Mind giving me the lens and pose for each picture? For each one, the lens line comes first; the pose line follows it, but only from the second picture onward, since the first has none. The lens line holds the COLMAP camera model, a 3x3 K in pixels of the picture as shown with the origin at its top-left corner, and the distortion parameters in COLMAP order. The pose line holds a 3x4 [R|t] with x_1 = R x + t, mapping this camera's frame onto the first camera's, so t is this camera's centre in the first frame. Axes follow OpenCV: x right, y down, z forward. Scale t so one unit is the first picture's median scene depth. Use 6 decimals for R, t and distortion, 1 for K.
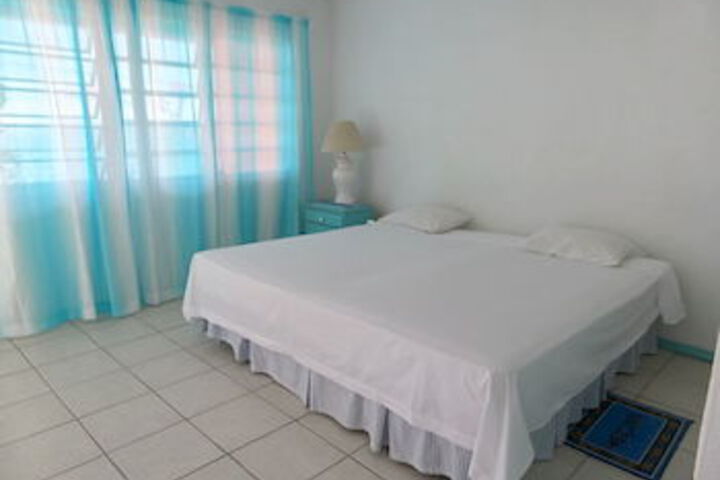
lens RADIAL K [[498.8, 0, 360.0], [0, 498.8, 240.0], [0, 0, 1]] dist [-0.004915, -0.000228]
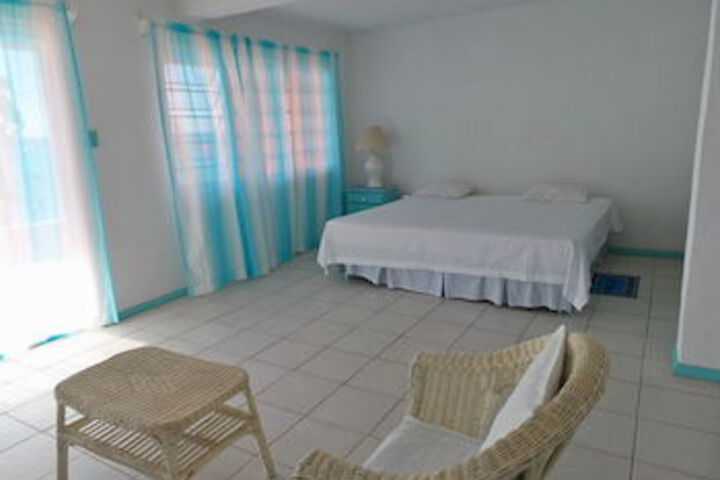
lens RADIAL K [[498.8, 0, 360.0], [0, 498.8, 240.0], [0, 0, 1]] dist [-0.004915, -0.000228]
pose [[0.973268, -0.103030, 0.205267, -0.519581], [0.103494, 0.994594, 0.008505, 0.075501], [-0.205034, 0.012966, 0.978669, -0.437418]]
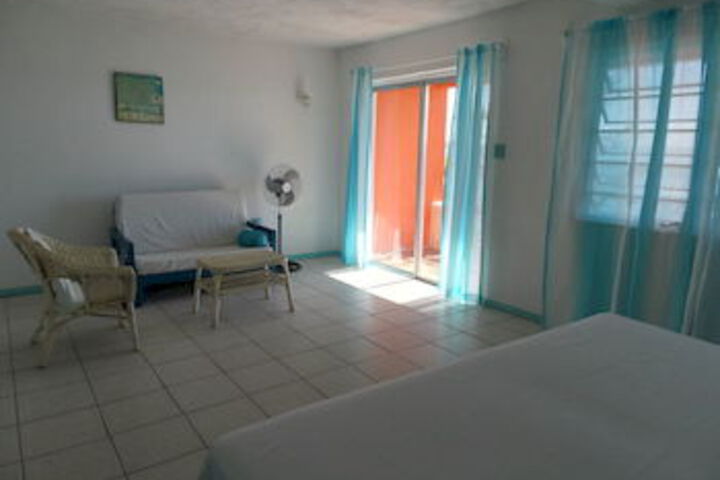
lens RADIAL K [[498.8, 0, 360.0], [0, 498.8, 240.0], [0, 0, 1]] dist [-0.004915, -0.000228]
pose [[-0.155221, 0.157958, -0.975170, 0.543230], [-0.238313, 0.951993, 0.192137, -0.143965], [0.958704, 0.262219, -0.110126, 0.630915]]
